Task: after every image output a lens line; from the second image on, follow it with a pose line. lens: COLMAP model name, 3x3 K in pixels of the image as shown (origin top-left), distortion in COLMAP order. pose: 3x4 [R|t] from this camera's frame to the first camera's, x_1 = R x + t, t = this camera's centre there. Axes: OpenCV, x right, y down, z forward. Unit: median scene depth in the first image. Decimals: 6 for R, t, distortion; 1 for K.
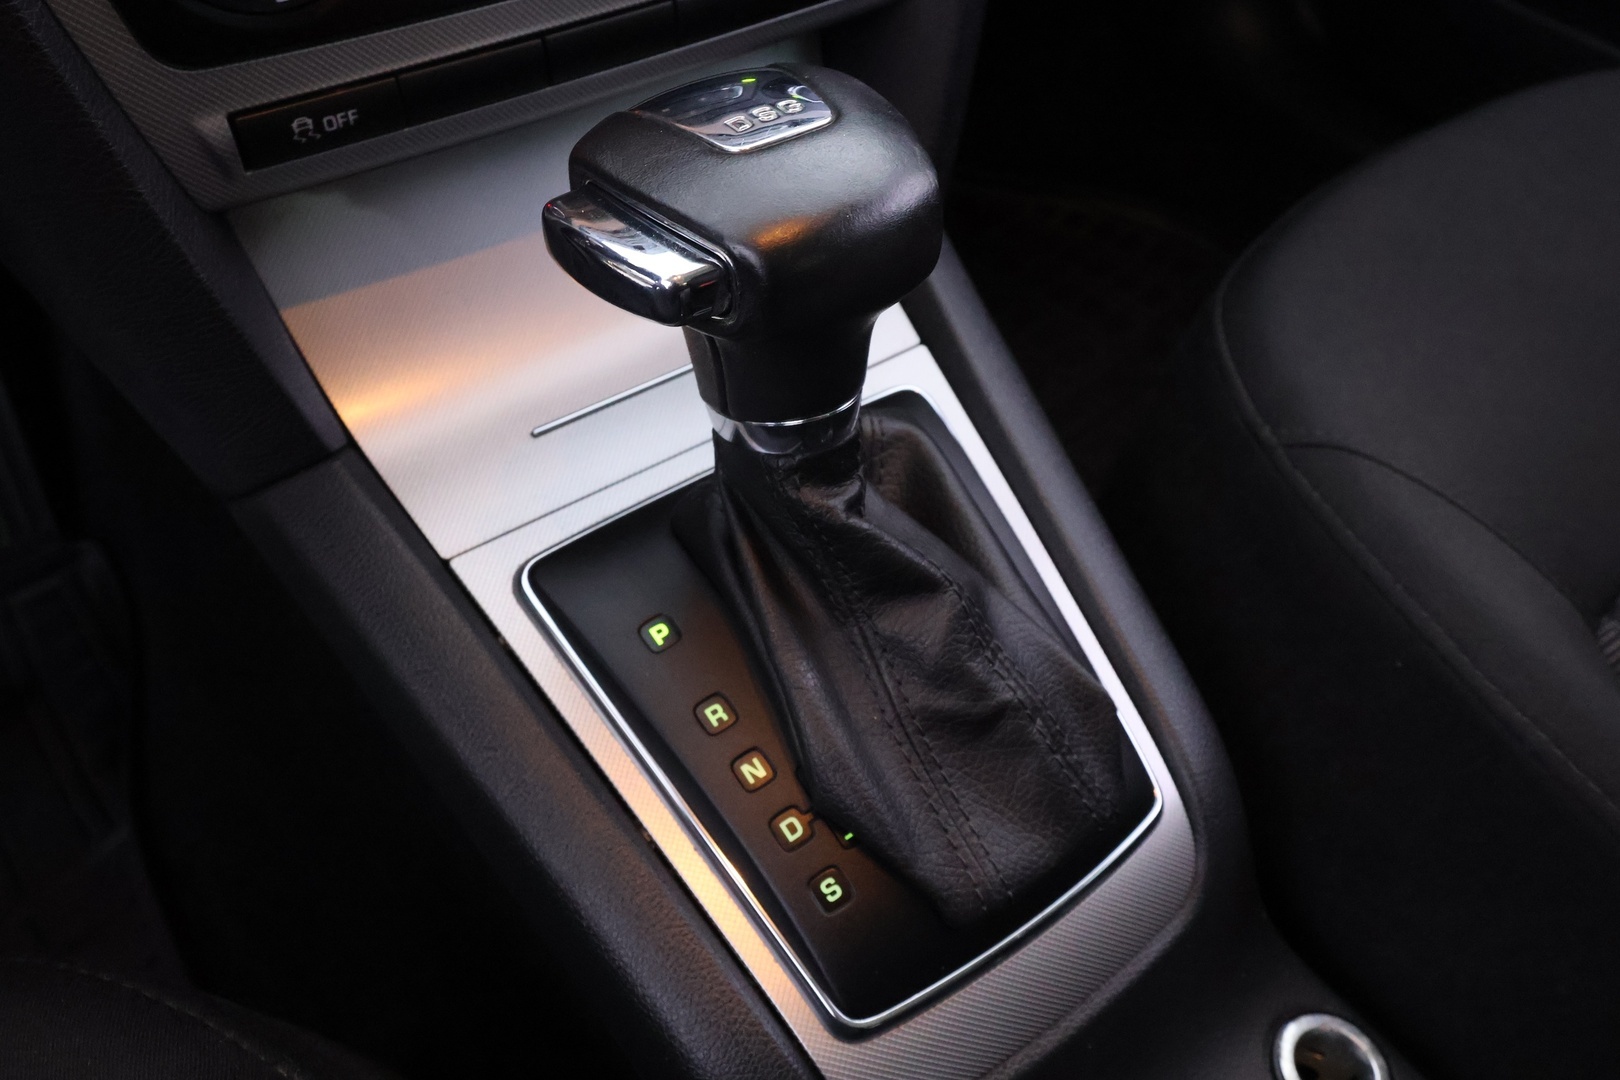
lens RADIAL K [[1285.0, 0, 810.0], [0, 1285.0, 540.0], [0, 0, 1]] dist [-0.008486, -0.001921]
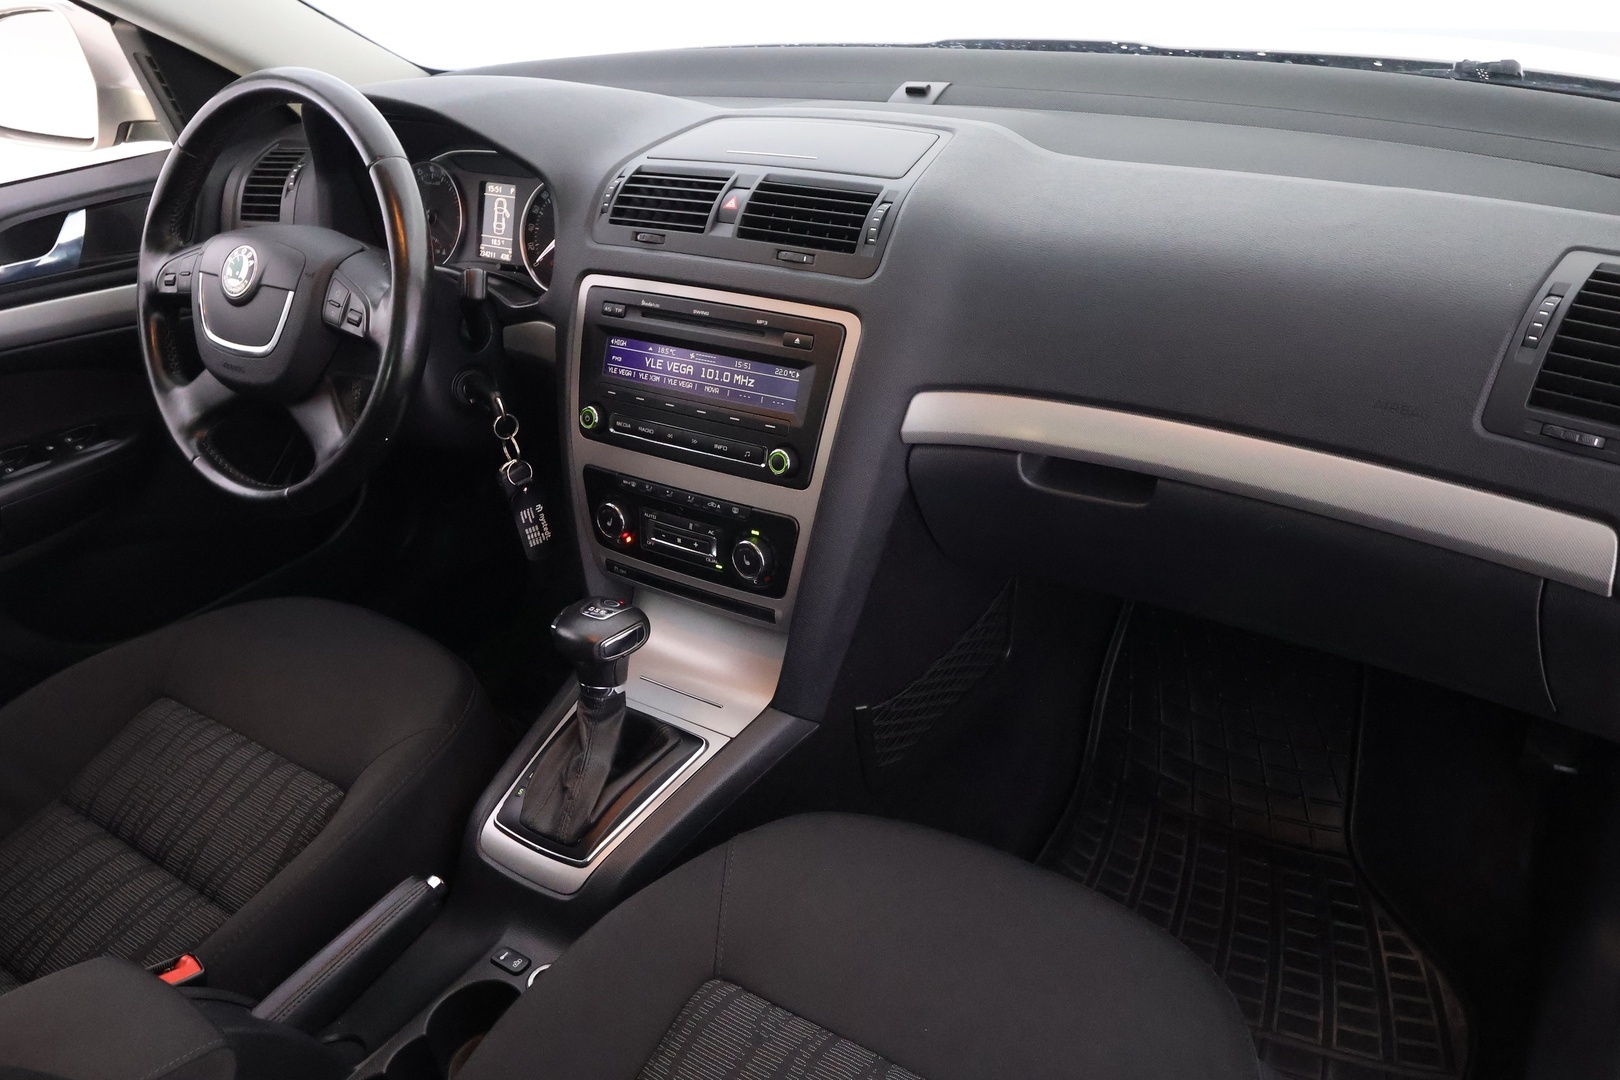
lens RADIAL K [[1285.0, 0, 810.0], [0, 1285.0, 540.0], [0, 0, 1]] dist [-0.008486, -0.001921]
pose [[0.310695, 0.403977, -0.860390, 3.093593], [-0.625293, 0.768610, 0.135084, -1.272032], [0.715875, 0.496026, 0.491407, -0.547823]]
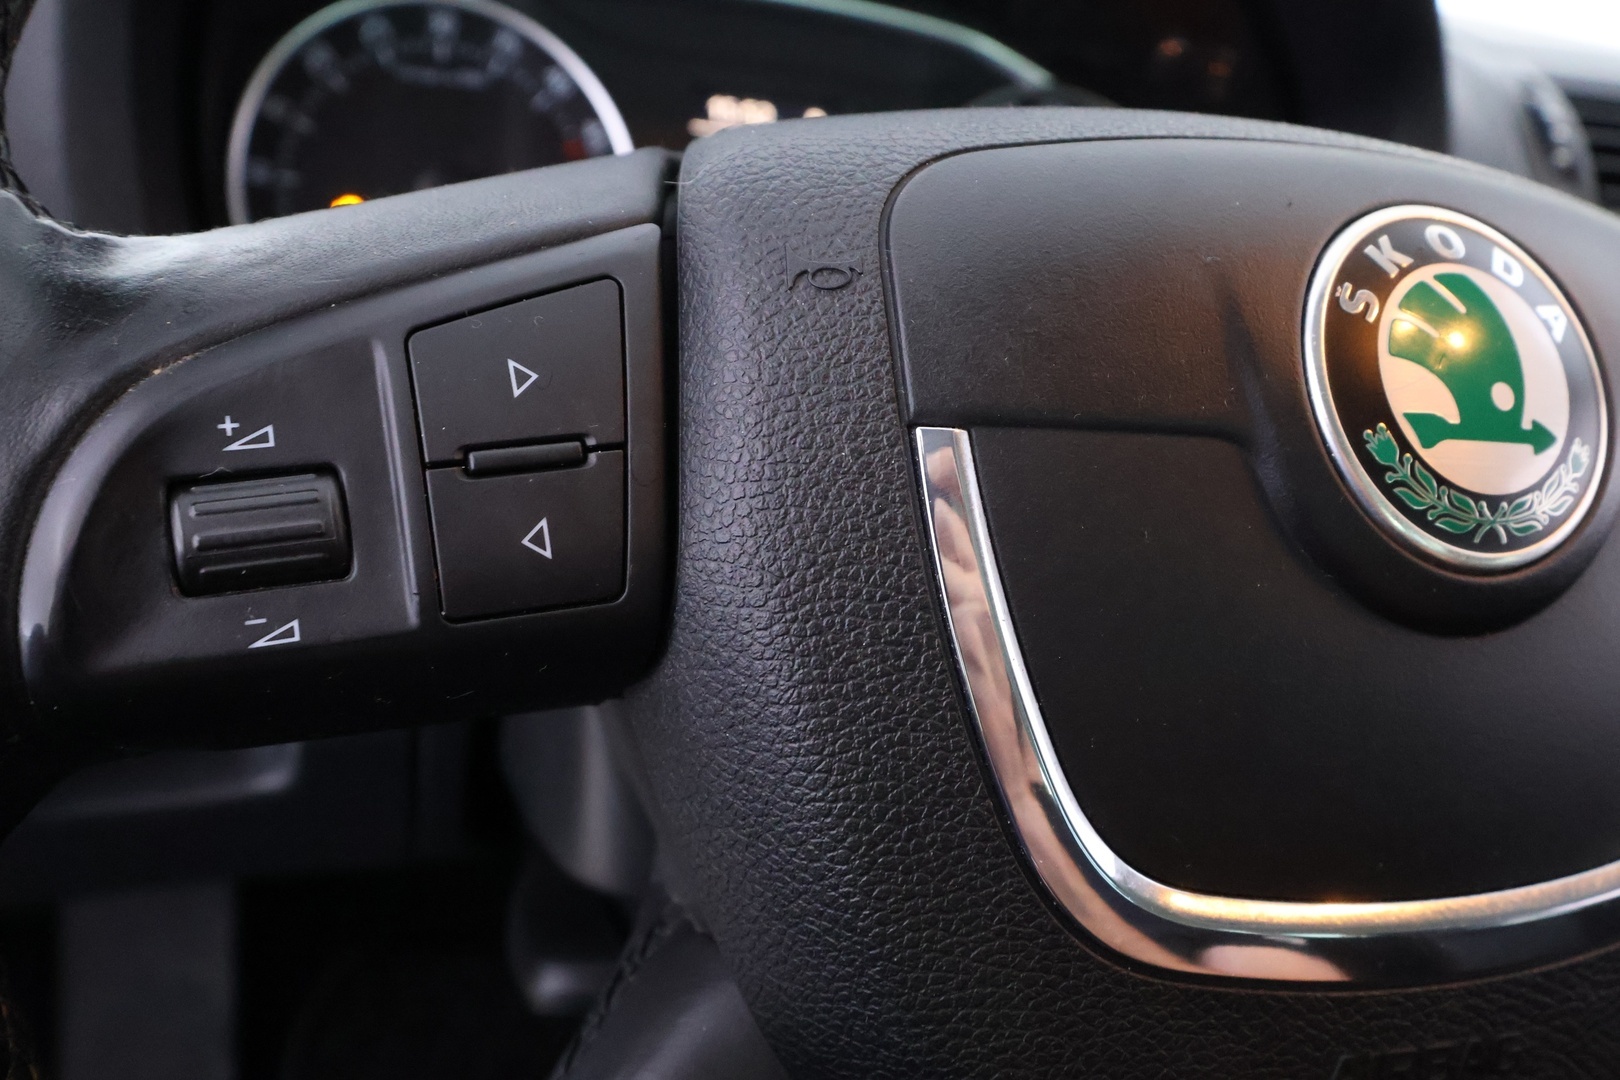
lens RADIAL K [[1285.0, 0, 810.0], [0, 1285.0, 540.0], [0, 0, 1]] dist [-0.008486, -0.001921]
pose [[0.933638, 0.223687, -0.279793, -1.022285], [-0.322798, 0.864004, -0.386392, 0.006381], [0.155312, 0.451067, 0.878873, -0.760794]]
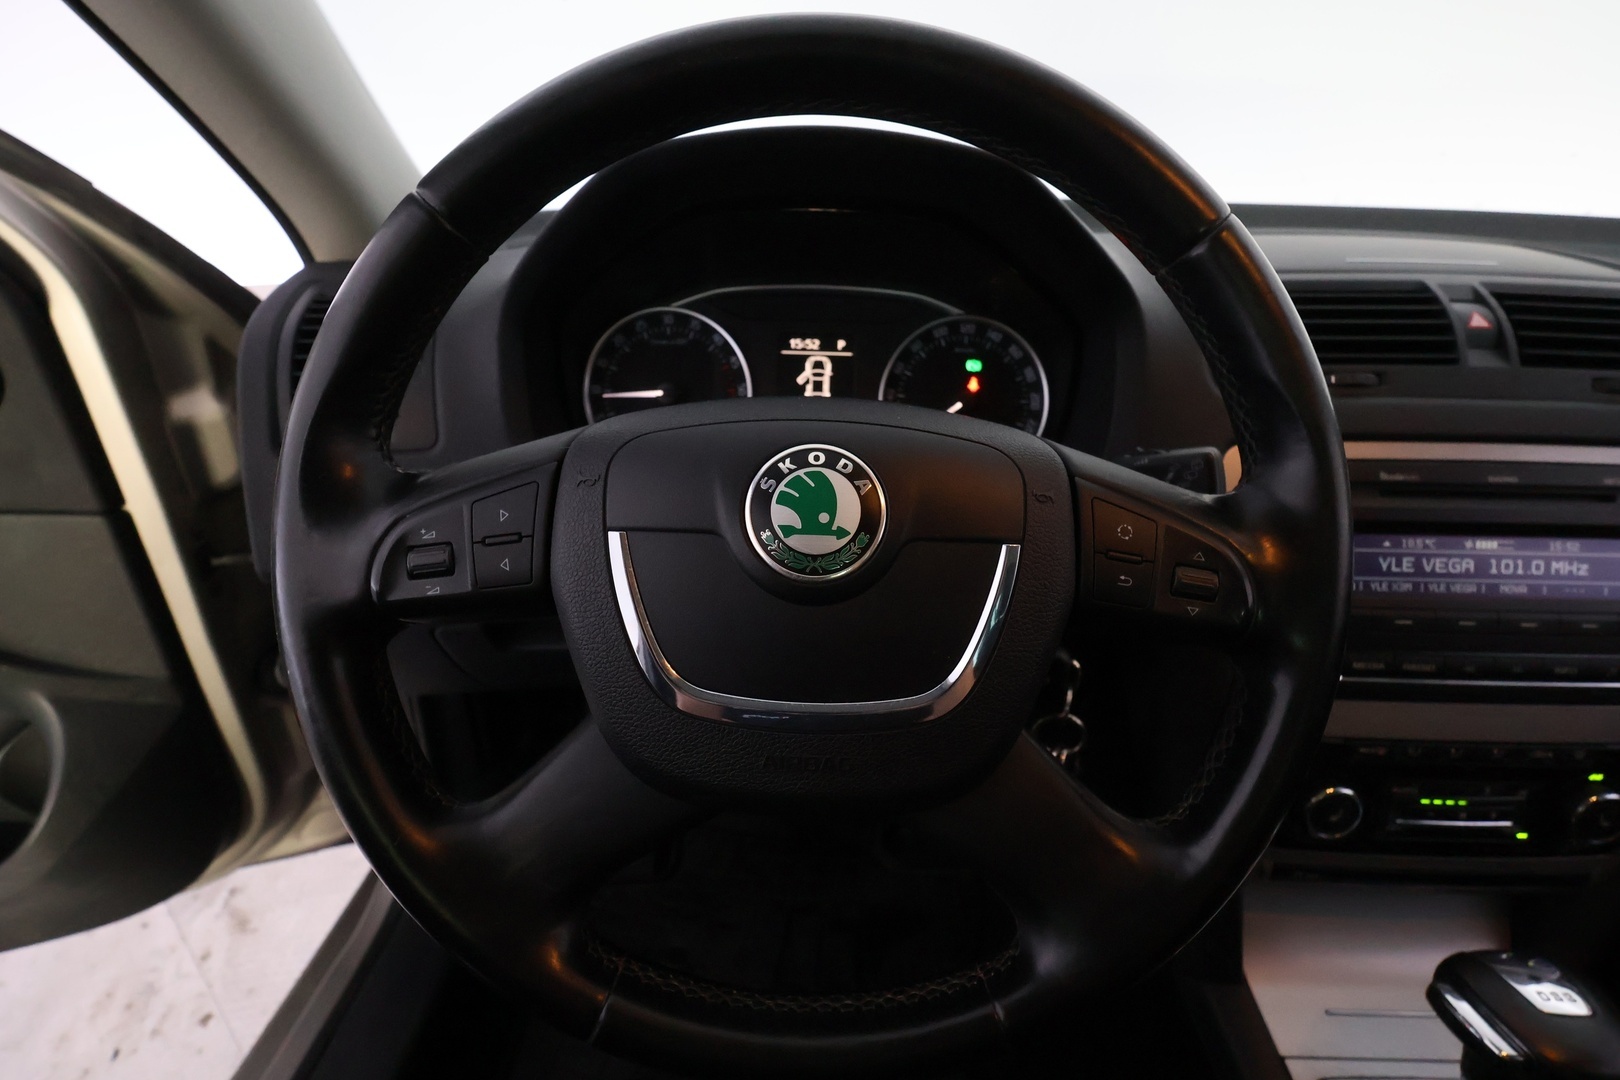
lens RADIAL K [[748.1, 0, 809.9], [0, 748.1, 544.6], [0, 0, 1]] dist [-0.001299, -0.000339]
pose [[0.786286, 0.246651, -0.566496, -0.470724], [-0.438902, 0.868299, -0.231132, -0.112408], [0.434879, 0.430372, 0.790987, -0.923891]]
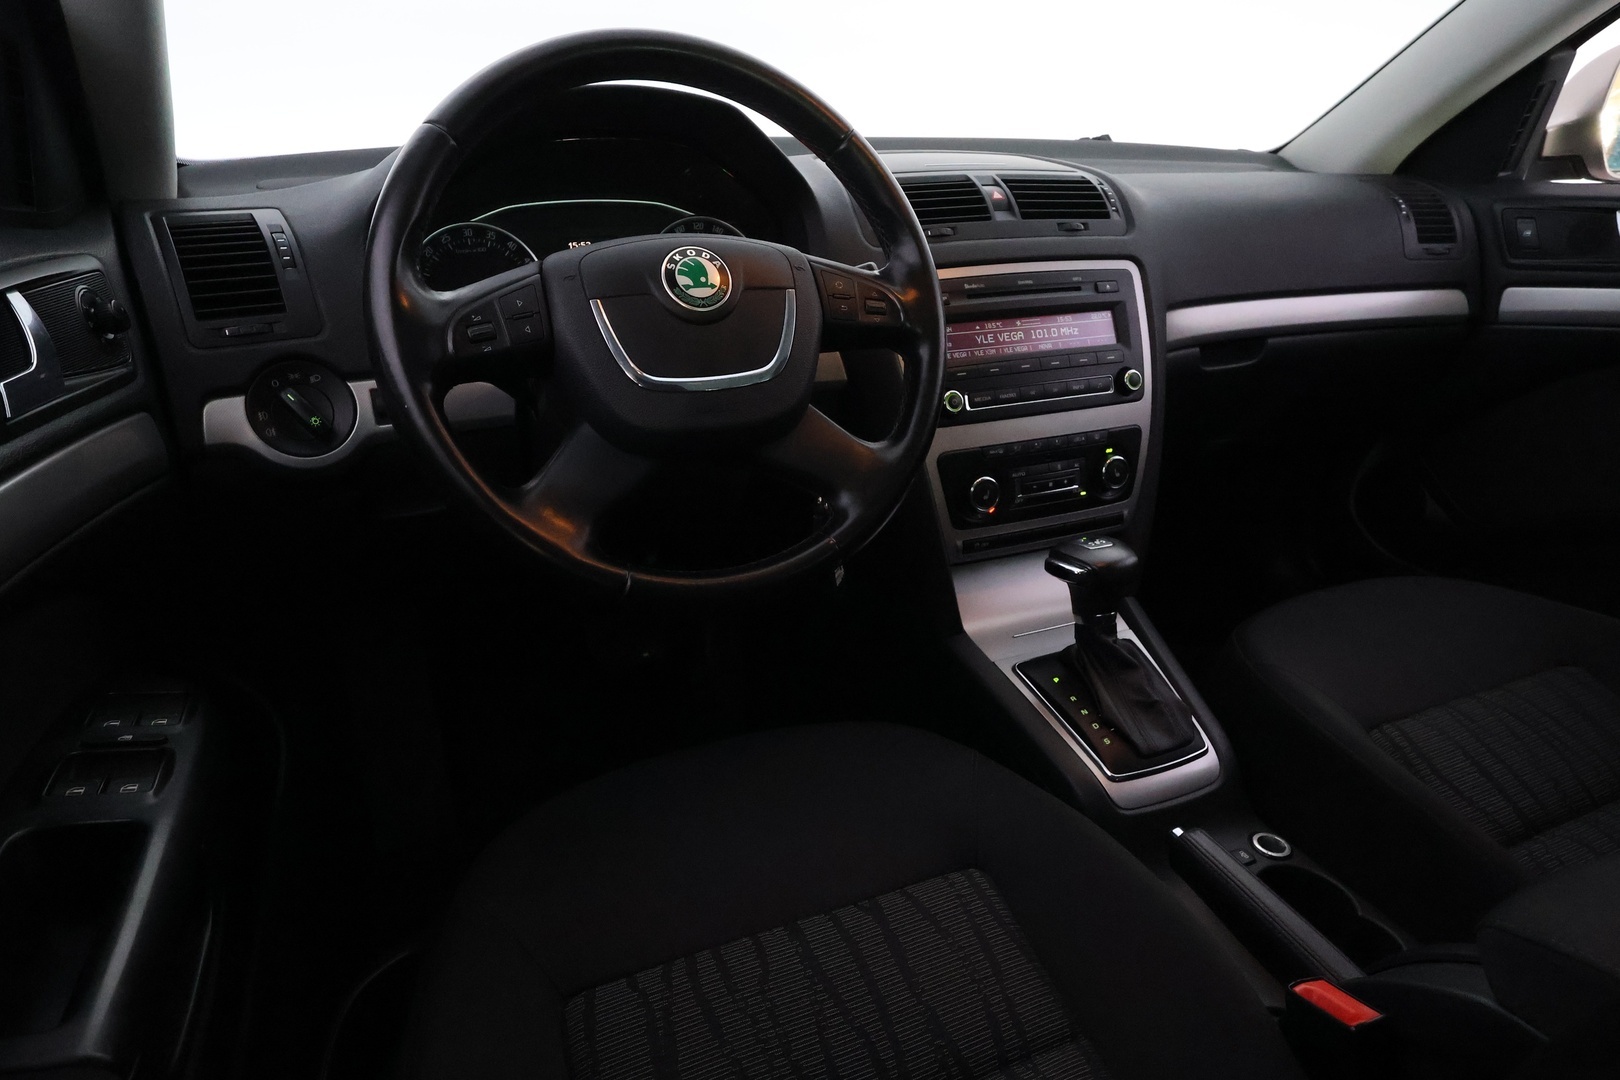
lens RADIAL K [[979.4, 0, 810.0], [0, 979.4, 540.0], [0, 0, 1]] dist [-0.001150, -0.000396]
pose [[0.972685, 0.047814, -0.227151, -0.197628], [-0.137757, 0.906512, -0.399074, 0.976413], [0.186834, 0.419465, 0.888337, -1.874606]]
